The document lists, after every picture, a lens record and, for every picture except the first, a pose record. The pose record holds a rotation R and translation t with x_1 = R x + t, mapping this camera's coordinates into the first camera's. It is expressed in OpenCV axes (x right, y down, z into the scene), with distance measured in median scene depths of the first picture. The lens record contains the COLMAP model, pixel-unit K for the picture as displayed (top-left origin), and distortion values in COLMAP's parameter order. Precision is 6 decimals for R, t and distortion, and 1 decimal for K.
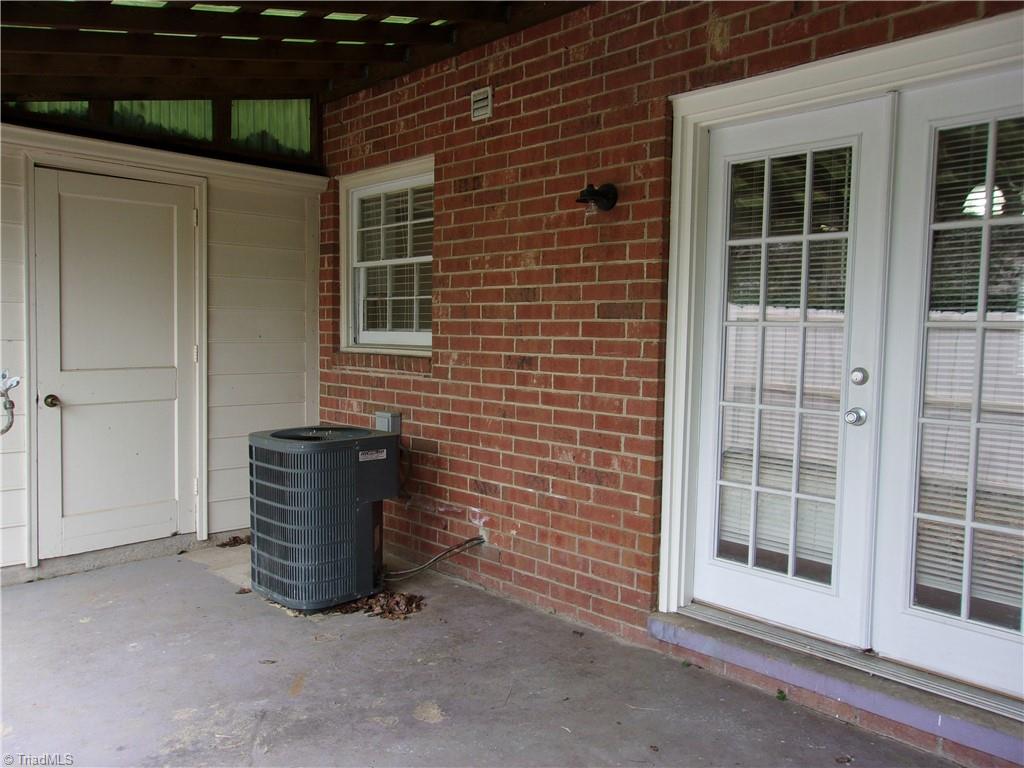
lens RADIAL K [[803.1, 0, 513.3], [0, 803.1, 383.0], [0, 0, 1]] dist [-0.008611, 0.029966]
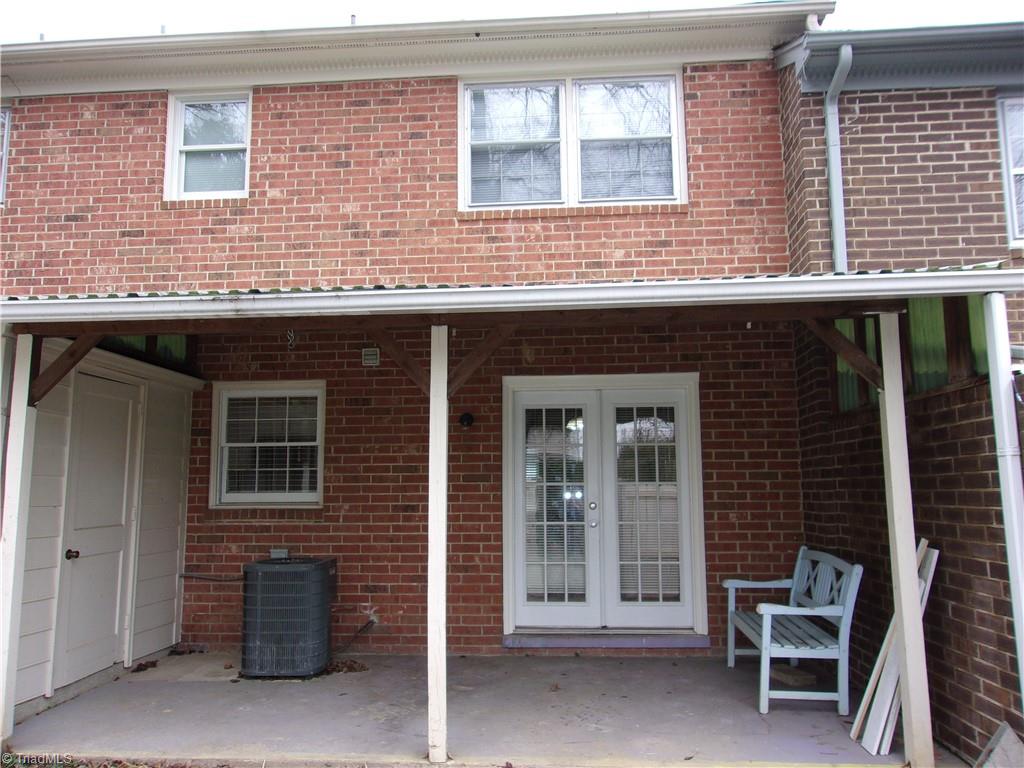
lens RADIAL K [[803.1, 0, 509.1], [0, 803.1, 383.1], [0, 0, 1]] dist [-0.008611, 0.029966]
pose [[0.740931, 0.068267, 0.668103, -1.031219], [0.061740, 0.983683, -0.168983, 0.014873], [-0.668737, 0.166453, 0.724627, -0.456767]]
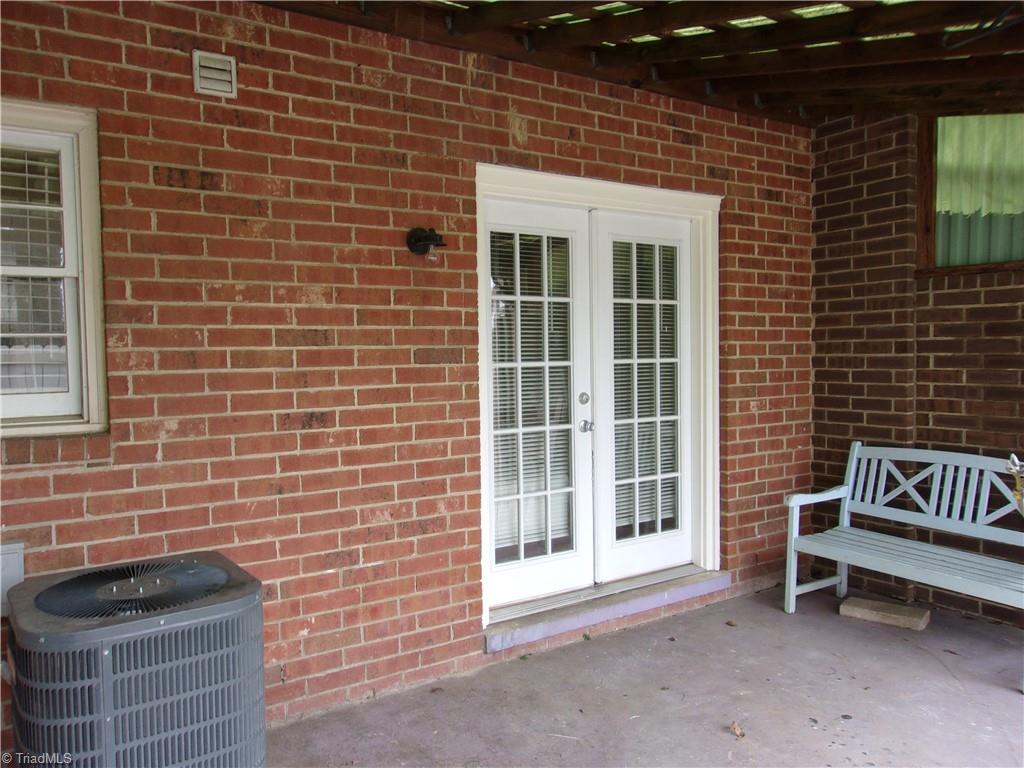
lens RADIAL K [[803.1, 0, 513.0], [0, 803.1, 382.6], [0, 0, 1]] dist [-0.008611, 0.029966]
pose [[0.163220, -0.059145, 0.984815, -0.783718], [0.079694, 0.995730, 0.046593, -0.088287], [-0.983366, 0.070879, 0.167236, 0.680347]]
